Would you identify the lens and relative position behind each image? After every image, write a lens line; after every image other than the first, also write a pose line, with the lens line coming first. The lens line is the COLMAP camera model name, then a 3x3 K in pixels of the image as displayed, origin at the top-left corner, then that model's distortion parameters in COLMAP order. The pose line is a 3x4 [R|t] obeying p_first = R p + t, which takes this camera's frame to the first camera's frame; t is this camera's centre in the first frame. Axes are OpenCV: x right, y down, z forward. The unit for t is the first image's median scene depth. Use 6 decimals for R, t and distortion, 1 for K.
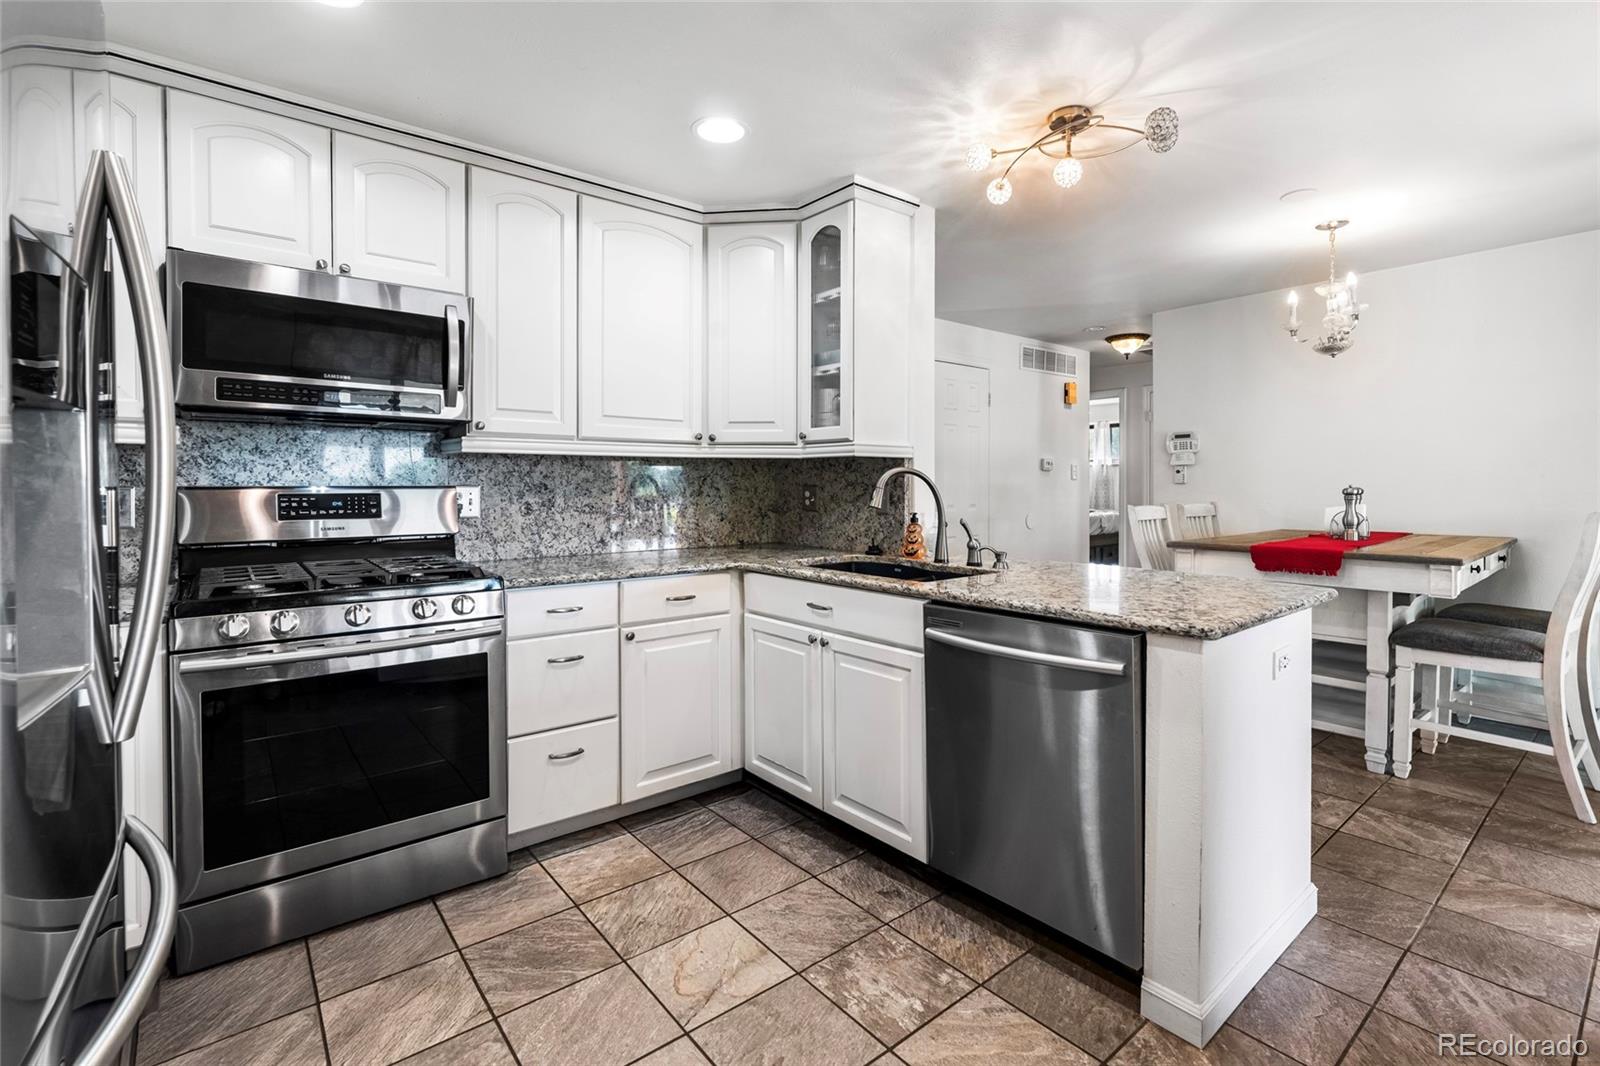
lens RADIAL K [[728.4, 0, 805.8], [0, 728.4, 487.9], [0, 0, 1]] dist [0.000316, 0.000051]
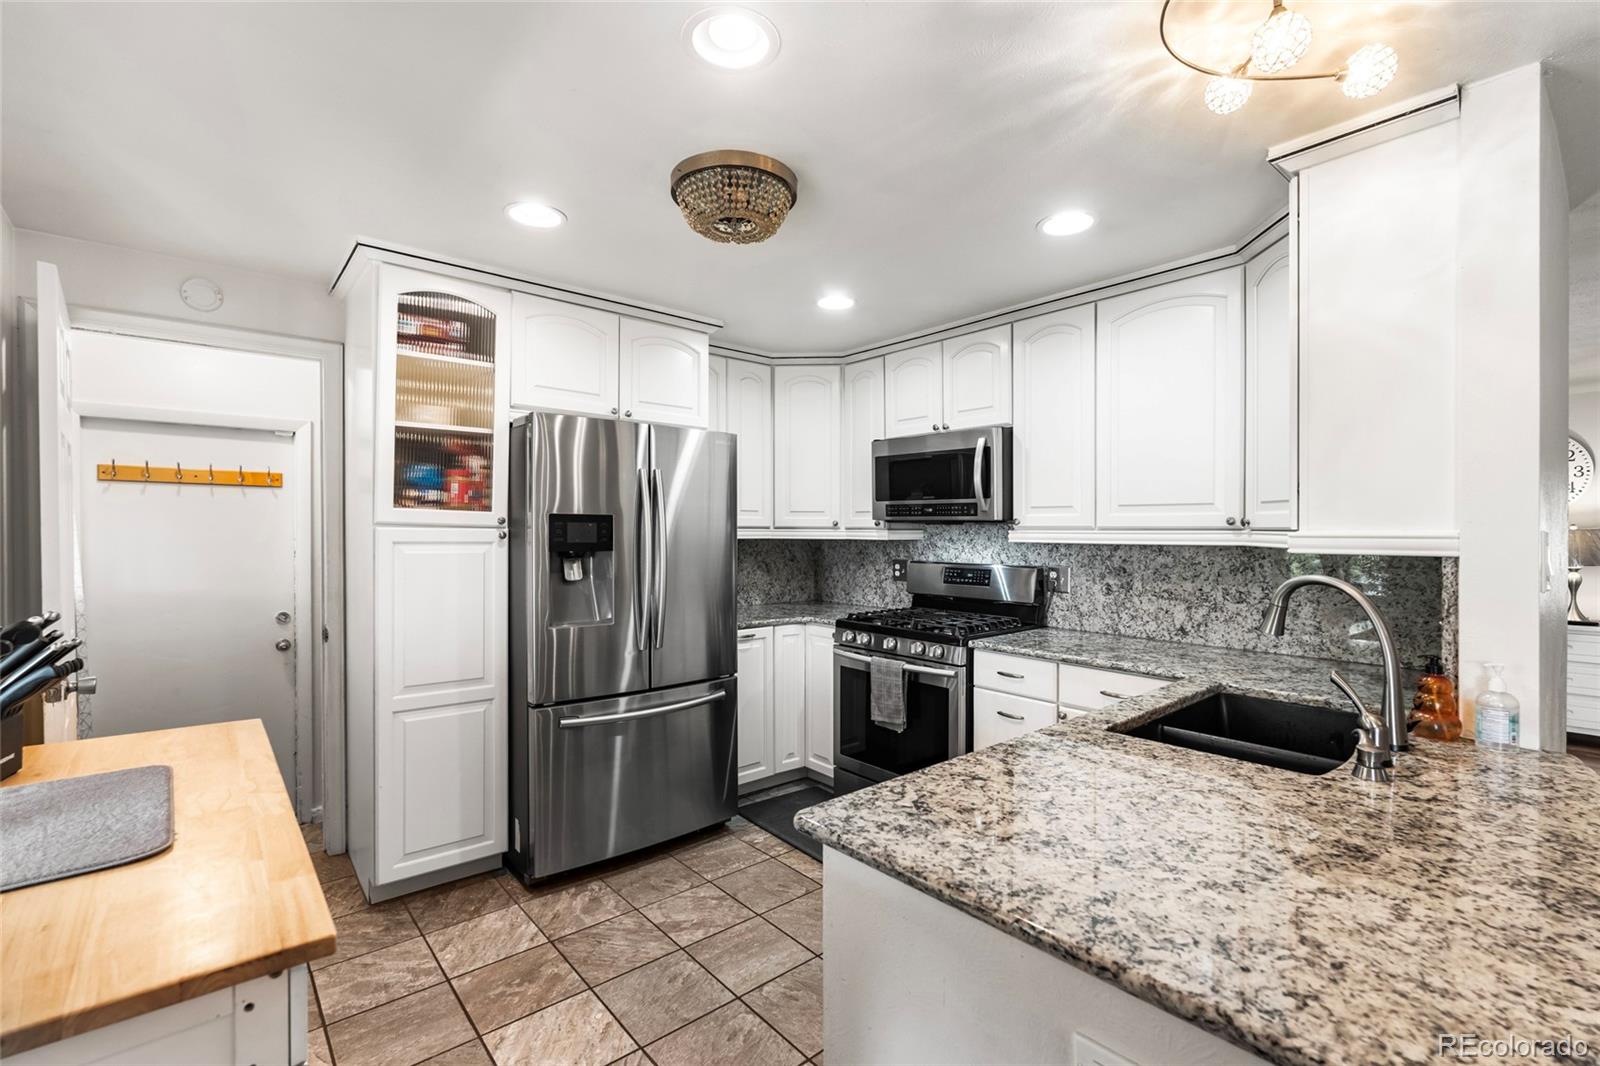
lens RADIAL K [[704.3, 0, 800.0], [0, 704.3, 533.0], [0, 0, 1]] dist [-0.000644, -0.000095]
pose [[0.025095, 0.006054, -0.999667, 0.717630], [-0.006781, 0.999960, 0.005885, -0.063711], [0.999662, 0.006631, 0.025135, 0.530235]]
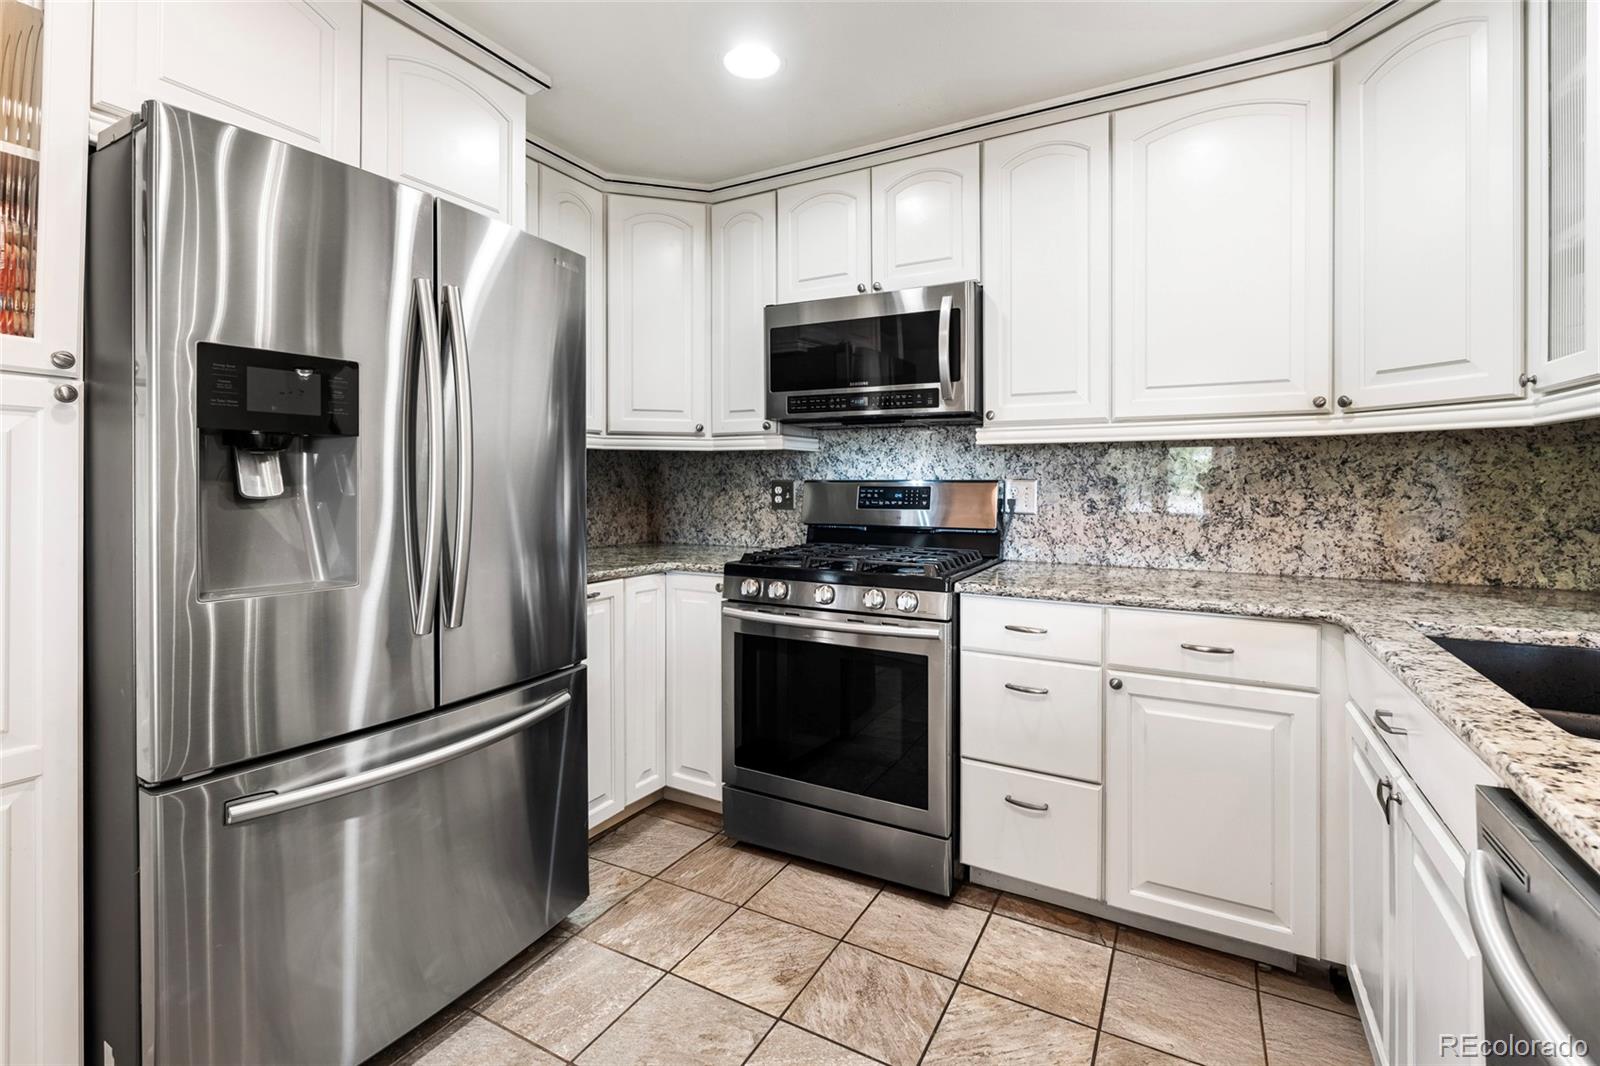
lens RADIAL K [[719.6, 0, 798.3], [0, 719.6, 478.0], [0, 0, 1]] dist [-0.001413, 0.000129]
pose [[0.370447, -0.000745, -0.928853, 0.288663], [-0.003923, 0.999990, -0.002367, -0.001866], [0.928845, 0.004521, 0.370441, 0.389385]]
